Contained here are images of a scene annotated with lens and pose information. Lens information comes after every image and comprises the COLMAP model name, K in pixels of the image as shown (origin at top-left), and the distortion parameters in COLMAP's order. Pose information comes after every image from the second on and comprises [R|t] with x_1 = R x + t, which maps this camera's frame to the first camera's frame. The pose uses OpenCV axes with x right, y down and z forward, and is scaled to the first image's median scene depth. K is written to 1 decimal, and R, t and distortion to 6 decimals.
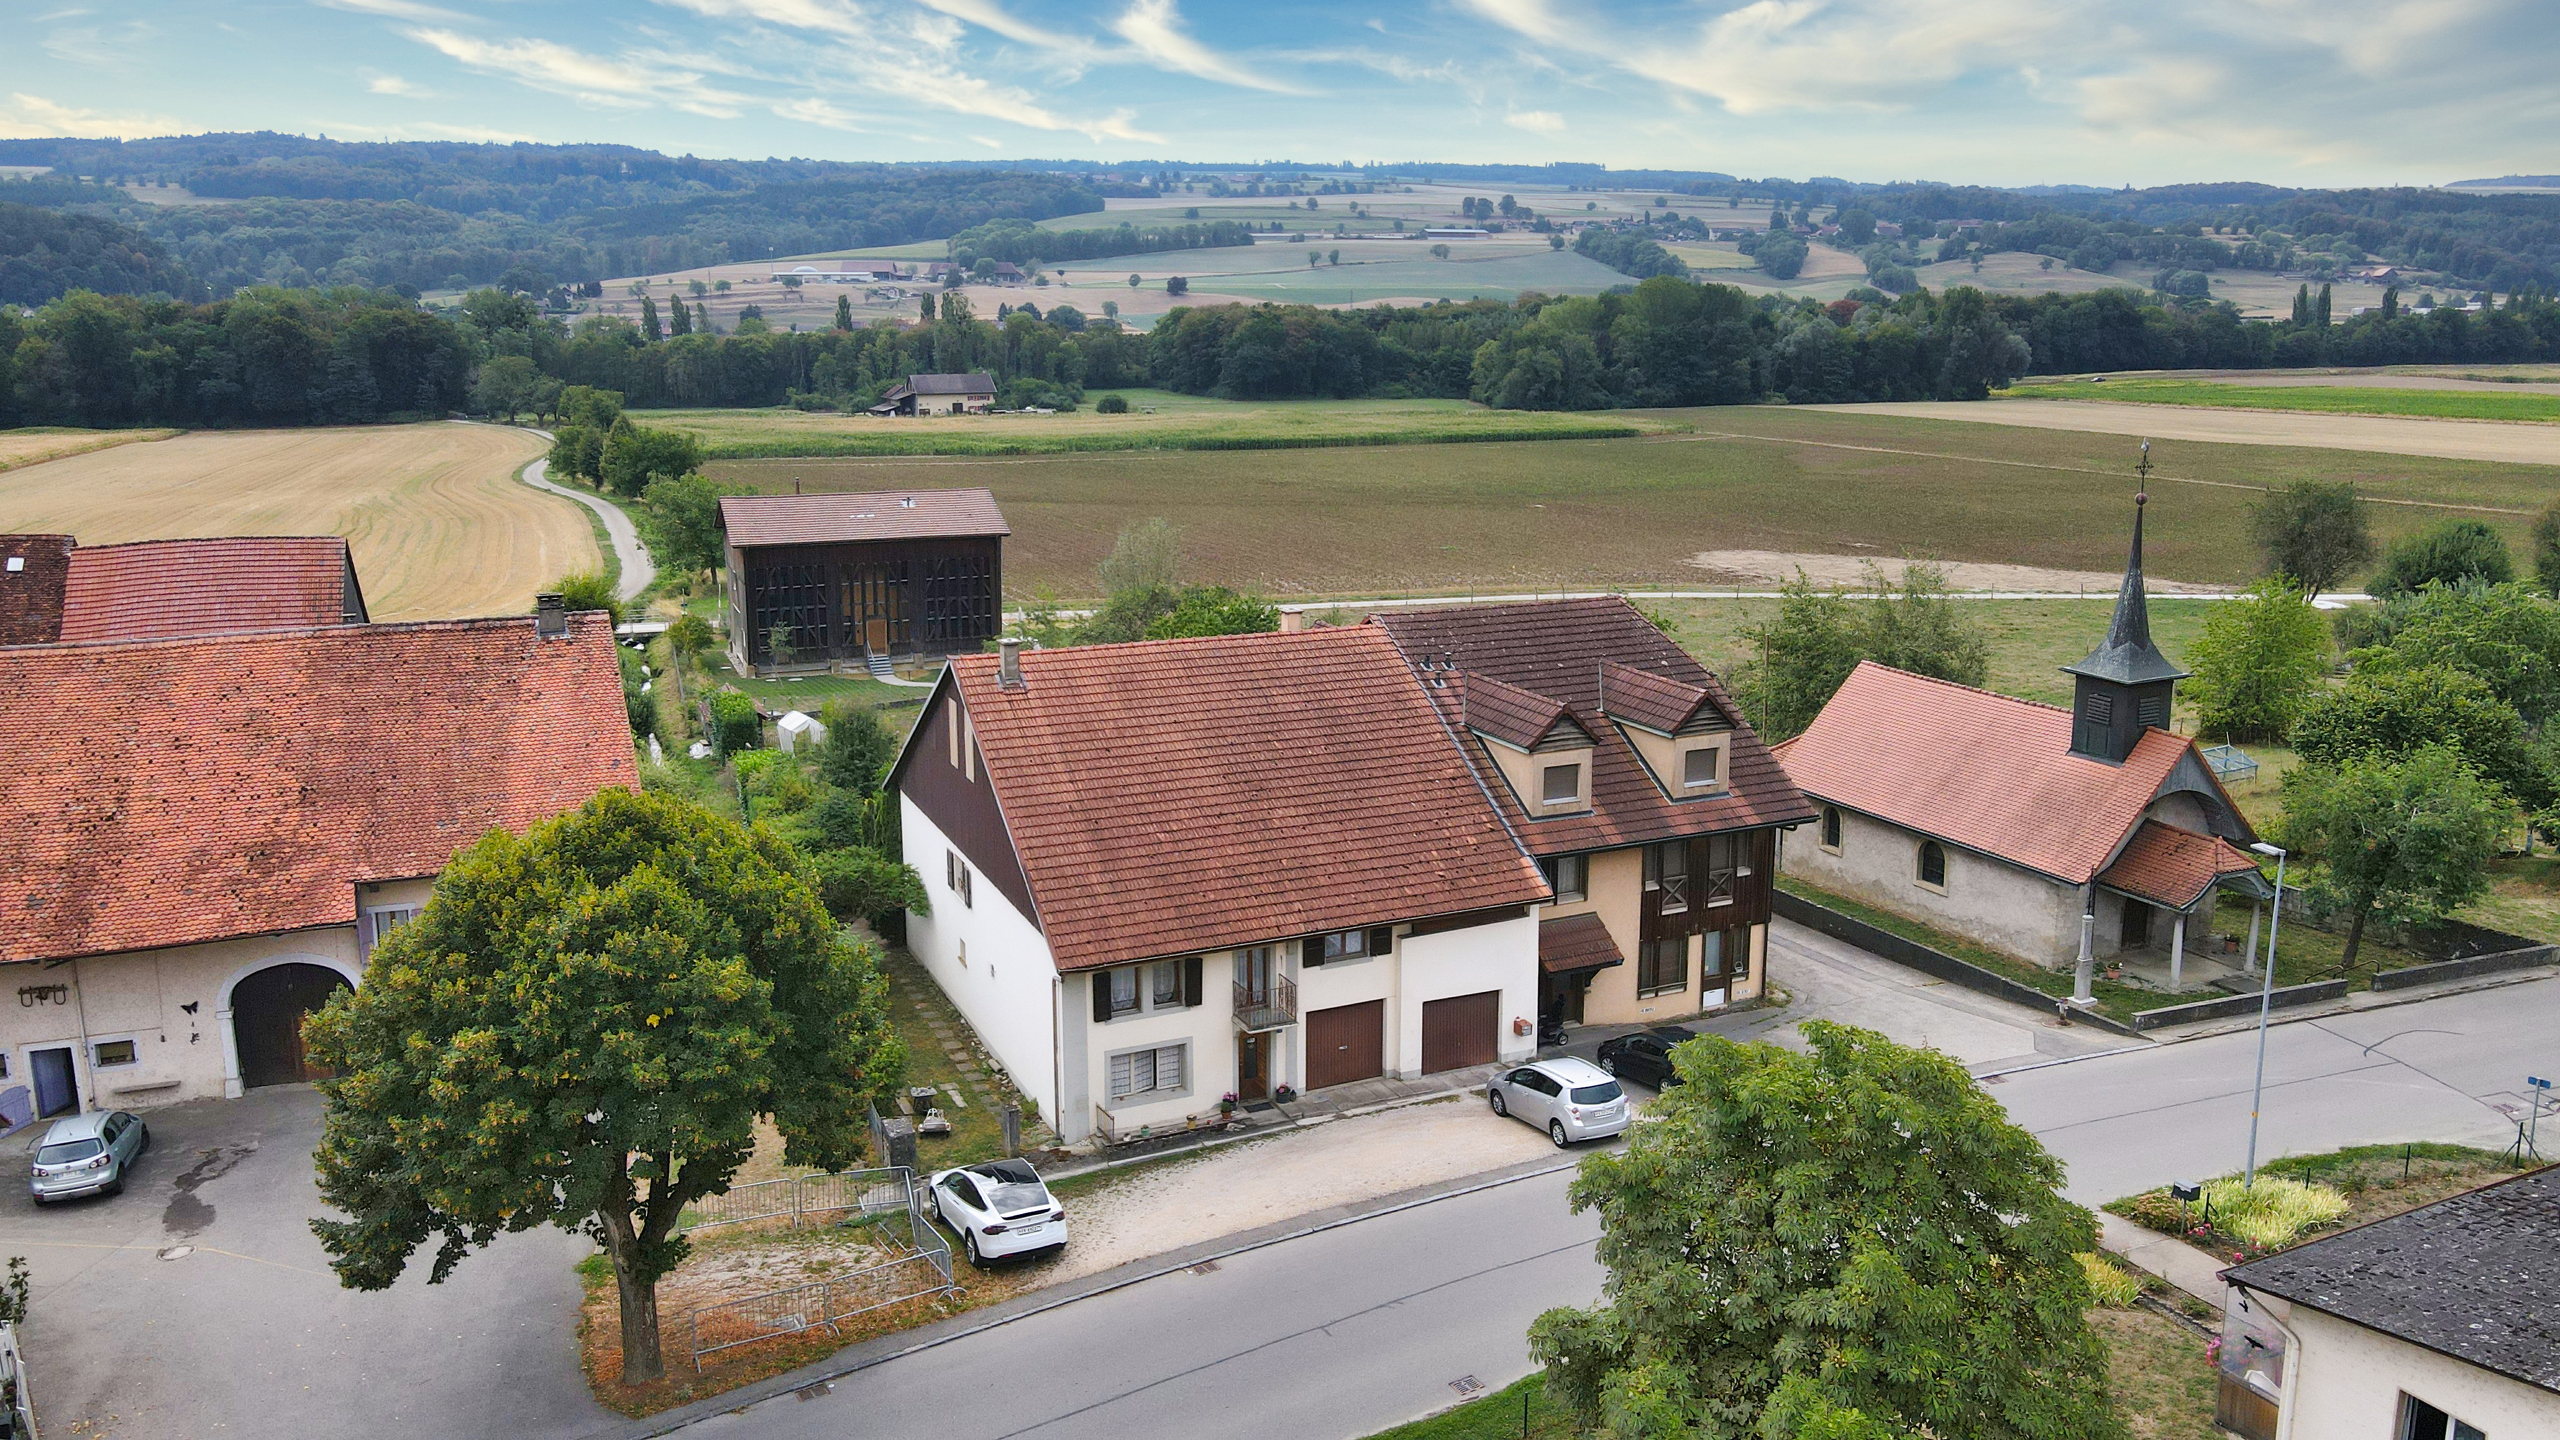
lens RADIAL K [[1895.6, 0, 1280.8], [0, 1895.6, 721.7], [0, 0, 1]] dist [-0.001085, 0.014315]
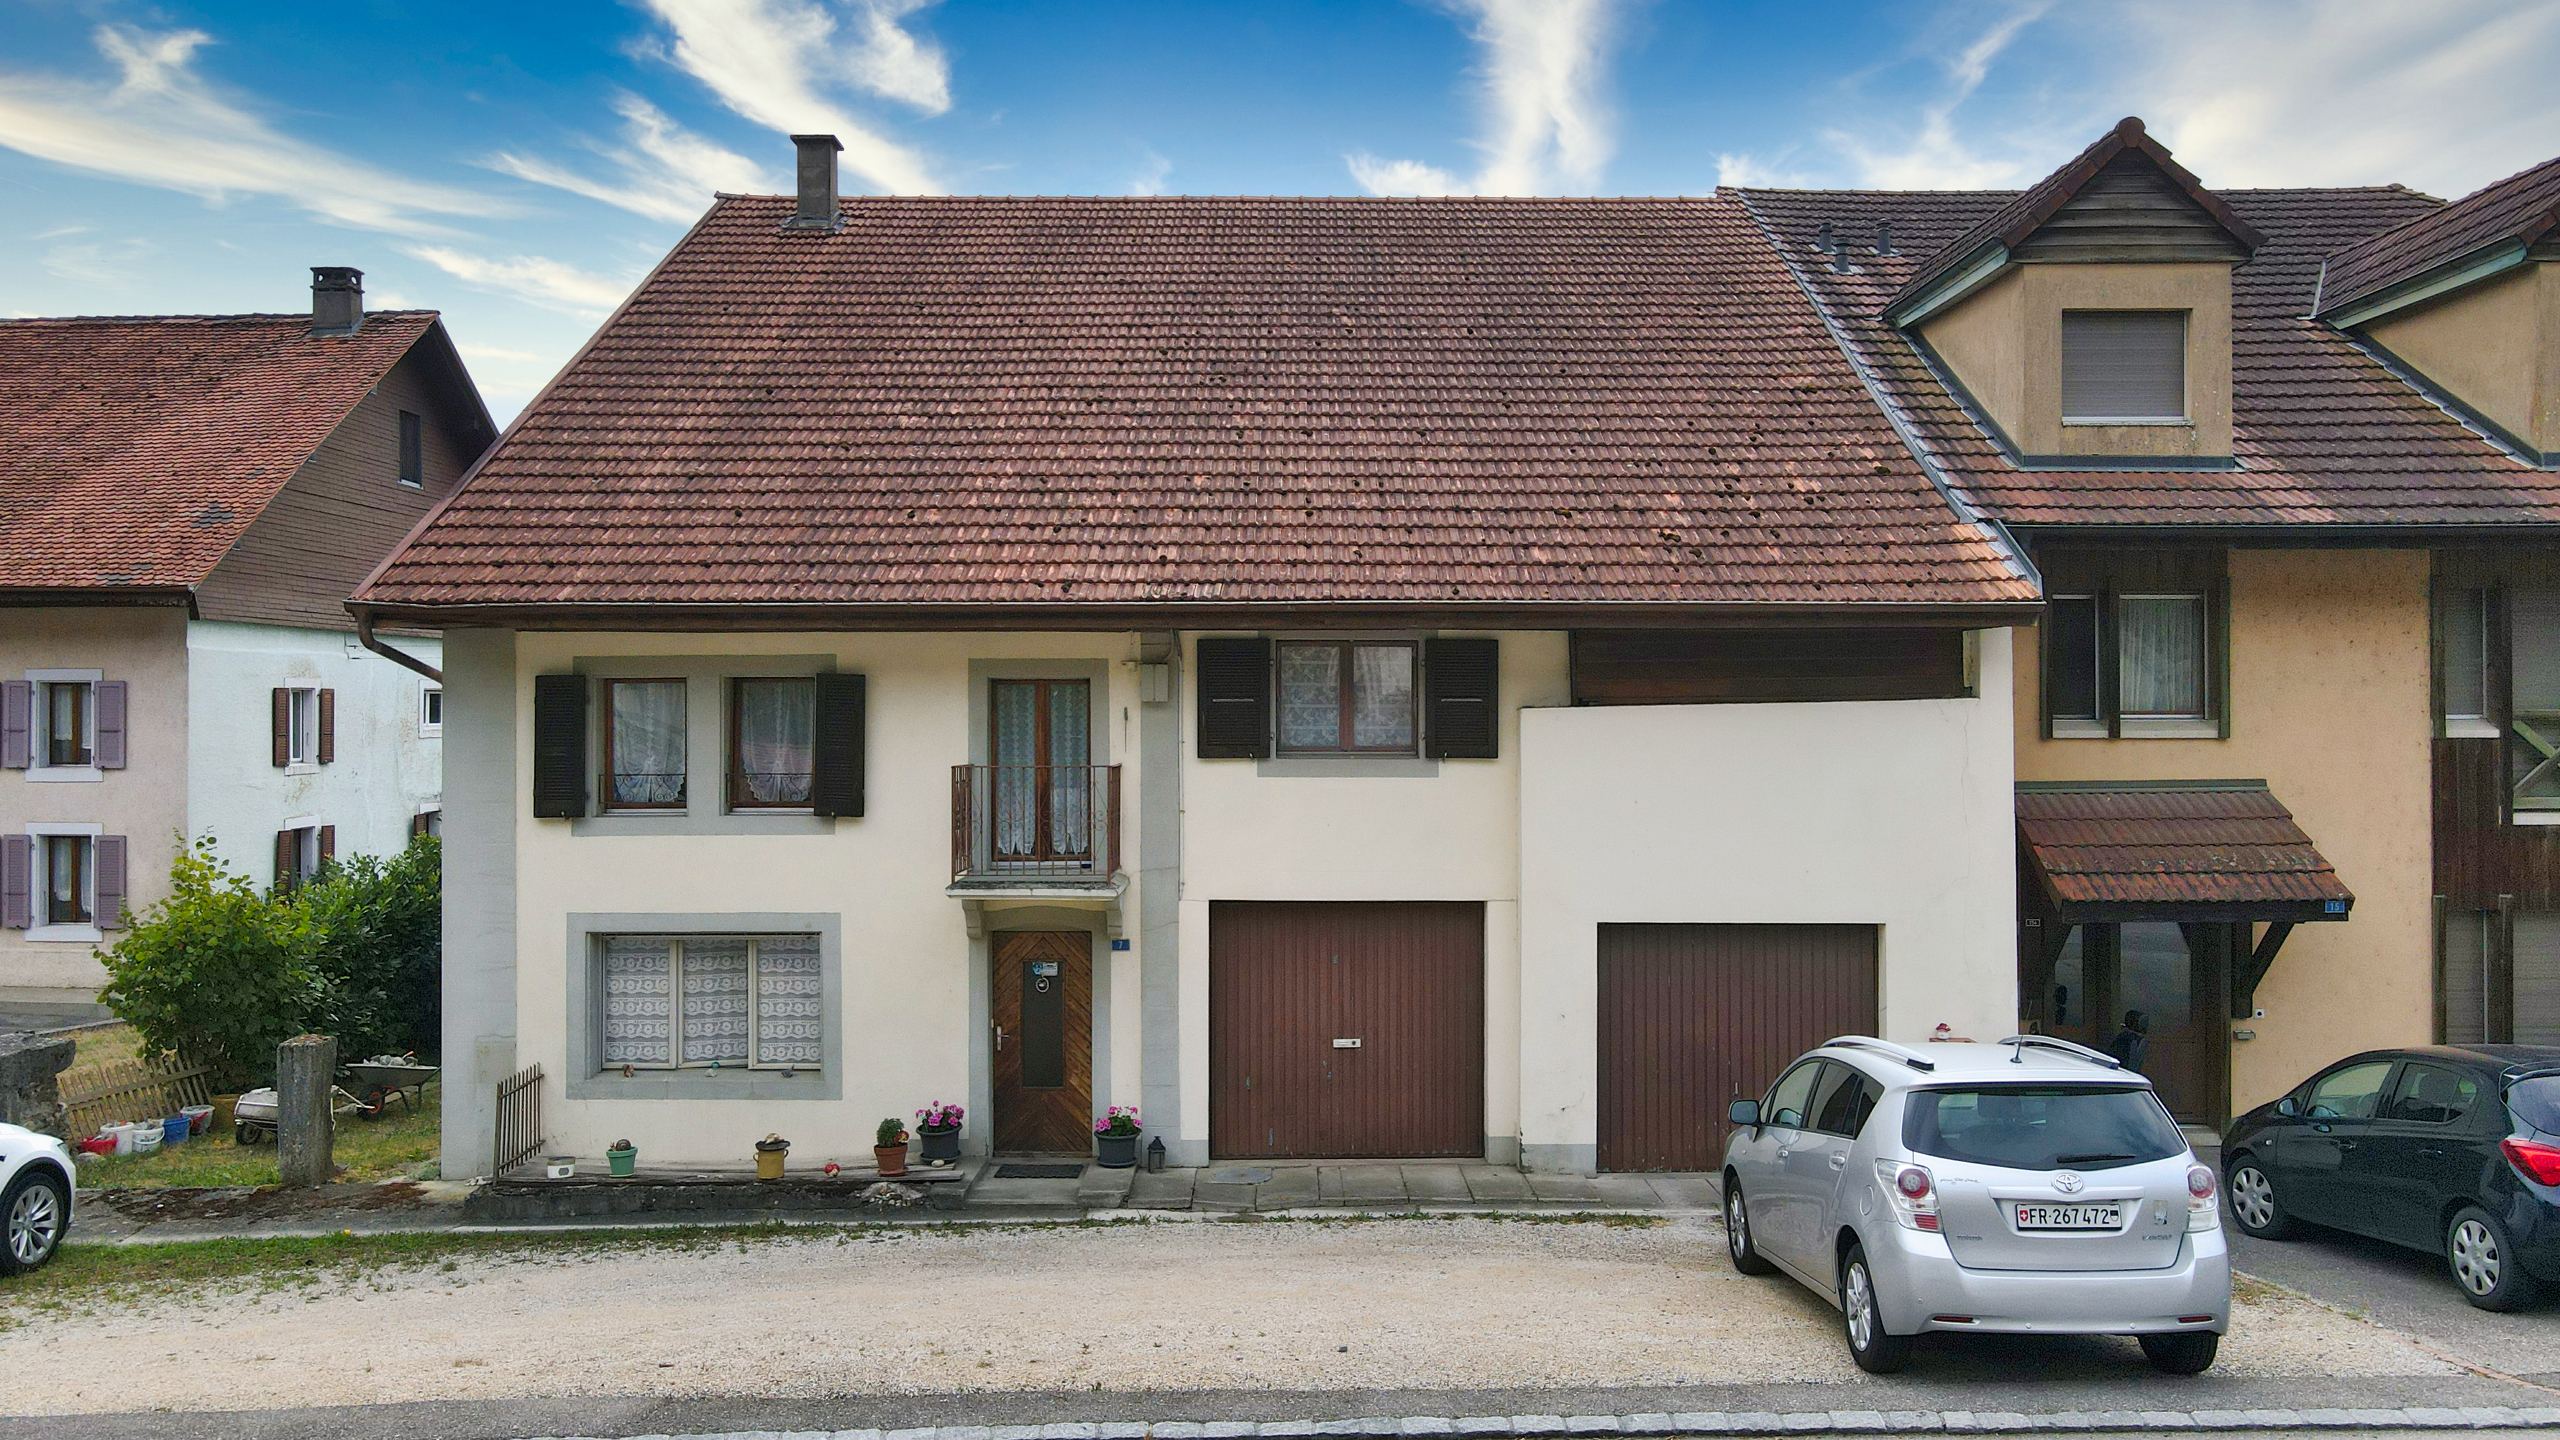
lens RADIAL K [[1895.6, 0, 1278.3], [0, 1895.6, 703.8], [0, 0, 1]] dist [-0.001085, 0.014315]
pose [[0.907372, 0.001134, -0.420327, 0.161748], [-0.091891, 0.976343, -0.195732, 0.180628], [0.410162, 0.216225, 0.886010, 0.691020]]
